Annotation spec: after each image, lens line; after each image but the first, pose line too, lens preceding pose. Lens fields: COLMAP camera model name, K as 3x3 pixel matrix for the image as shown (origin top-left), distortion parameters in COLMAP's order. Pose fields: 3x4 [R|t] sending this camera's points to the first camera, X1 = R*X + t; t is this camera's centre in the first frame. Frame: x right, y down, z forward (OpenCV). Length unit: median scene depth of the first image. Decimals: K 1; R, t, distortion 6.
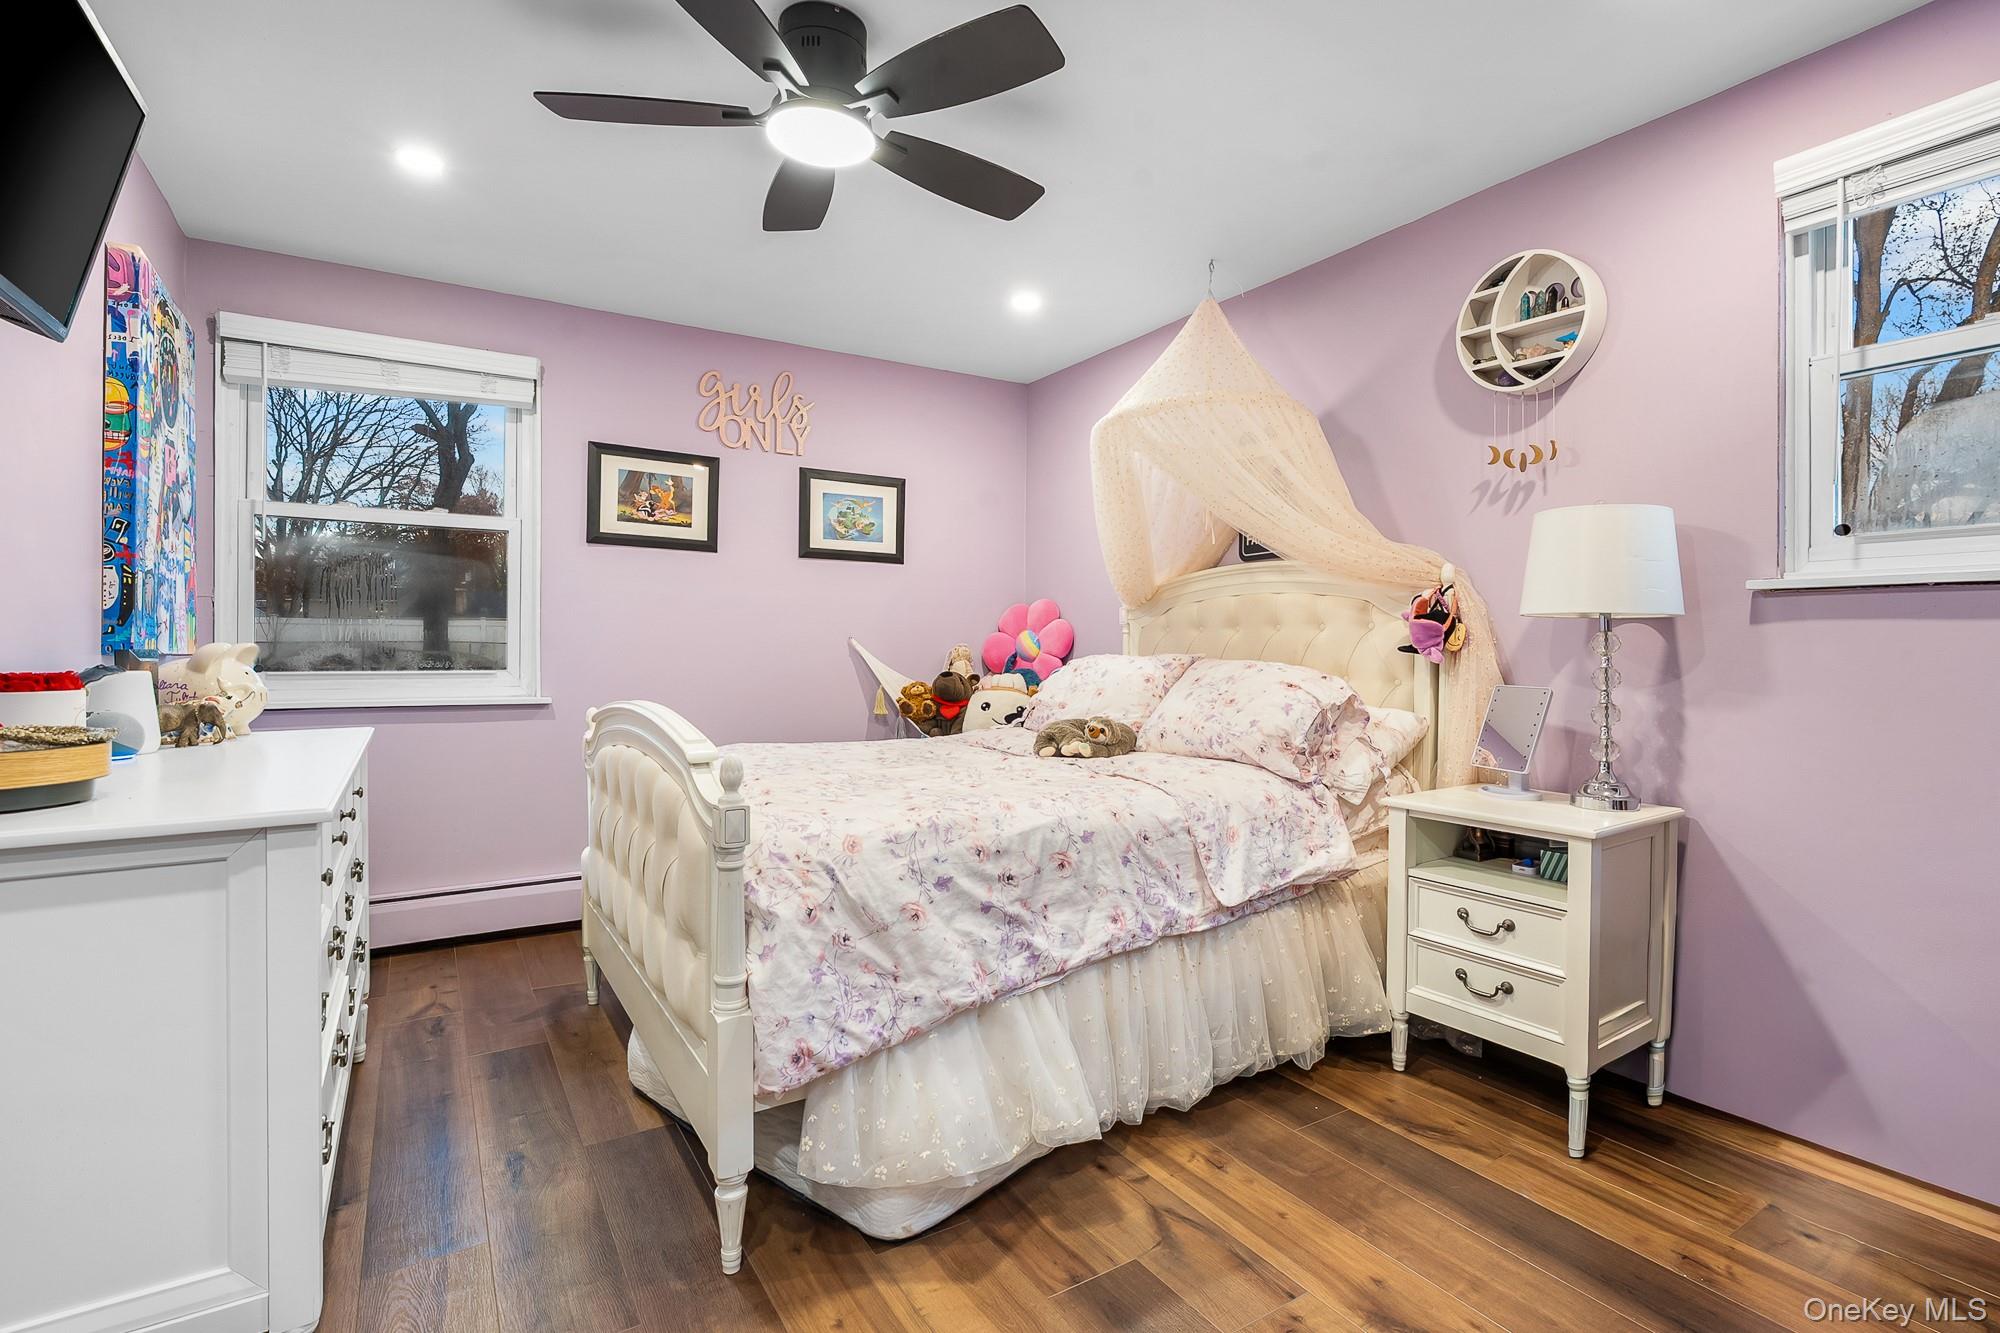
lens RADIAL K [[927.4, 0, 998.6], [0, 927.4, 650.7], [0, 0, 1]] dist [-0.000435, 0.000080]
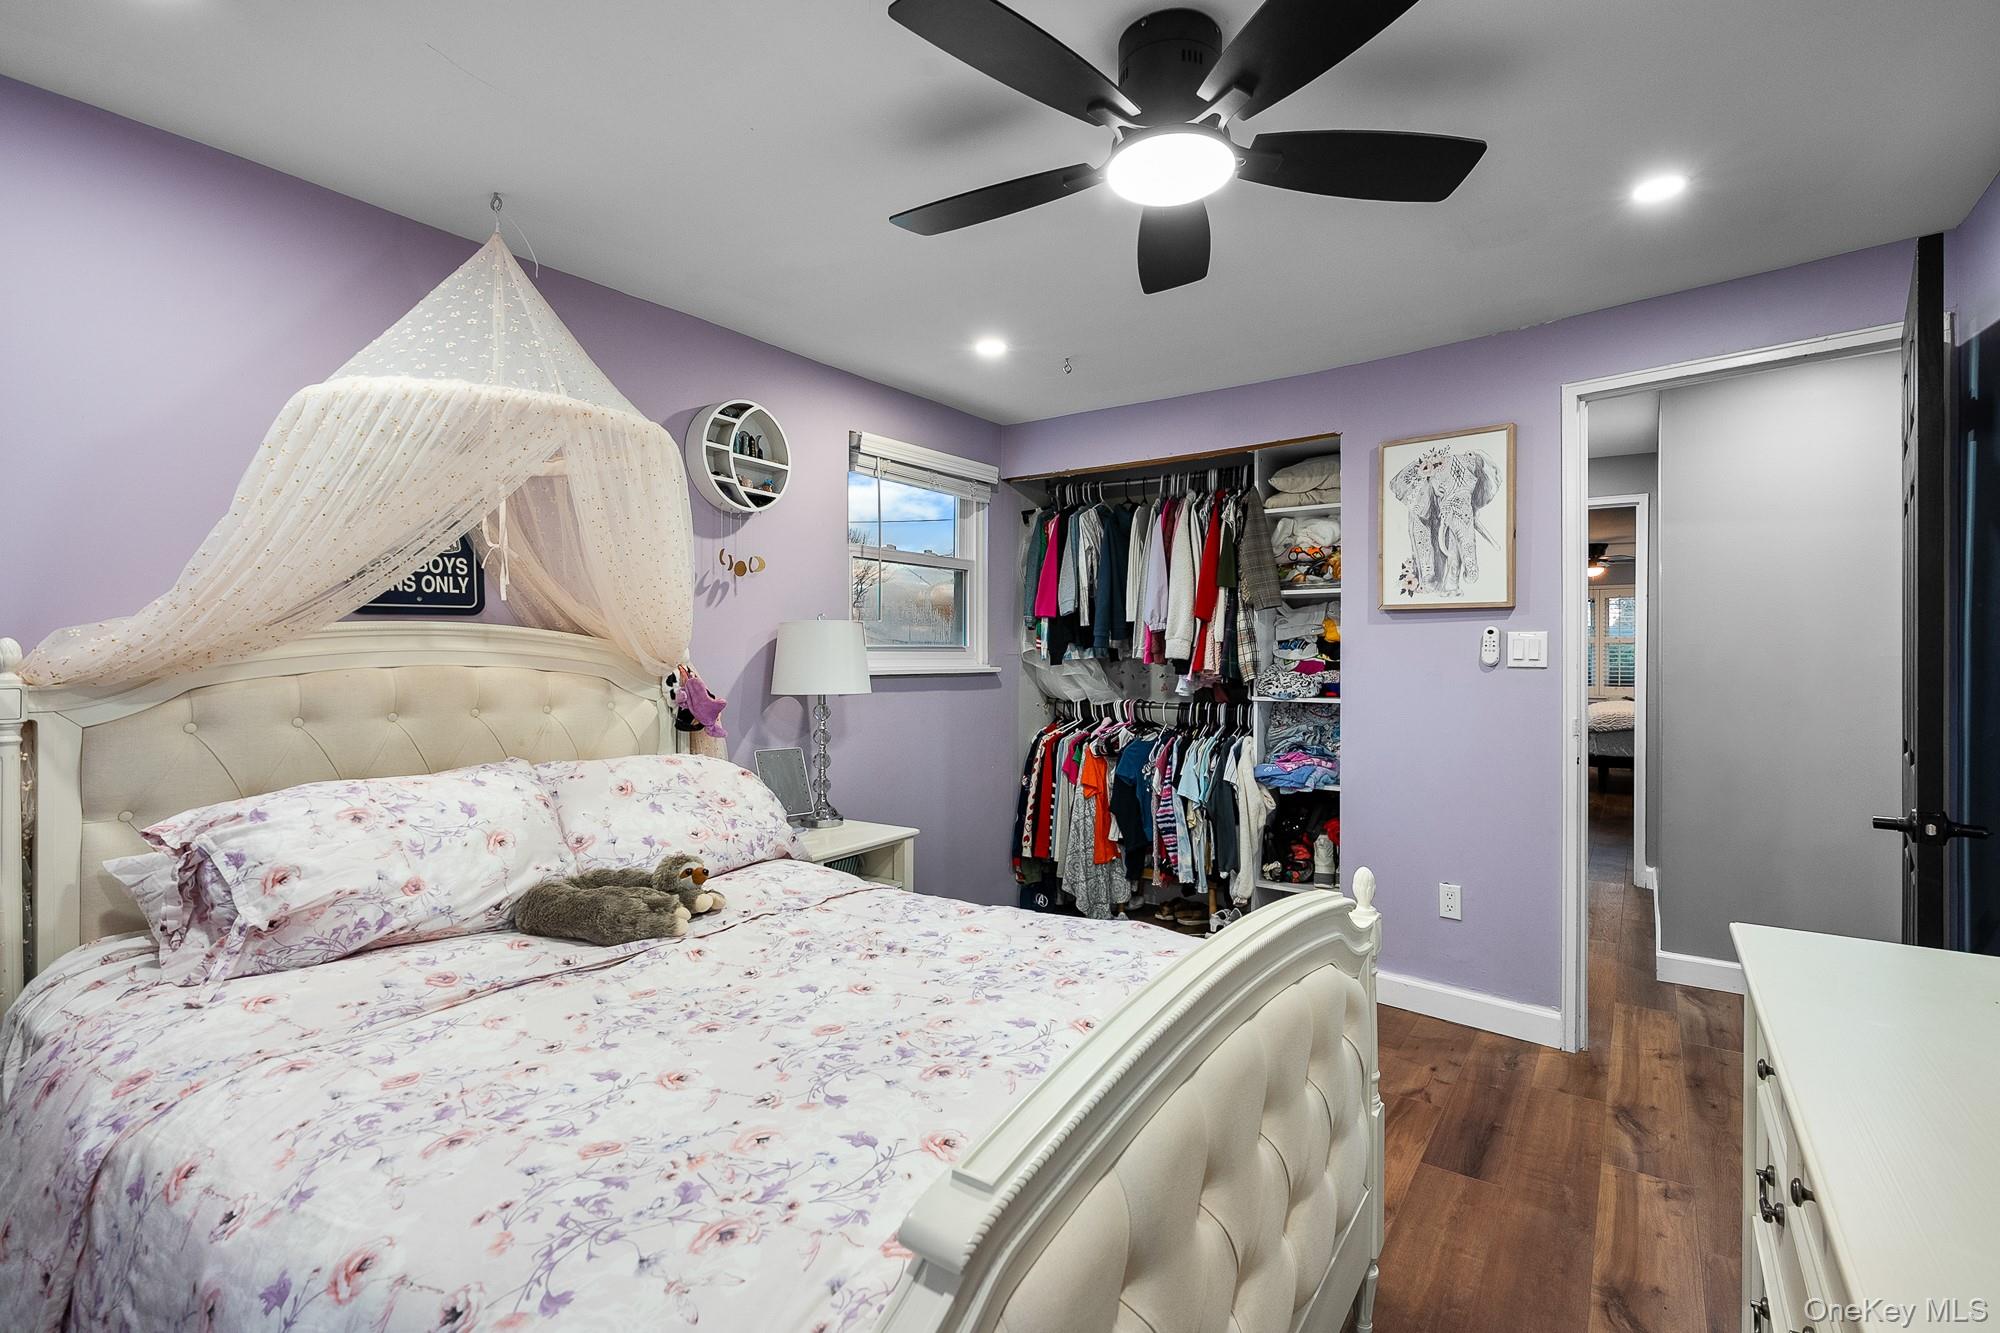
lens RADIAL K [[927.4, 0, 998.6], [0, 927.4, 650.7], [0, 0, 1]] dist [-0.000435, 0.000080]
pose [[-0.388002, -0.000305, 0.921658, -0.688017], [0.009282, 0.999948, 0.004238, -0.092866], [-0.921612, 0.010199, -0.387979, 1.134446]]
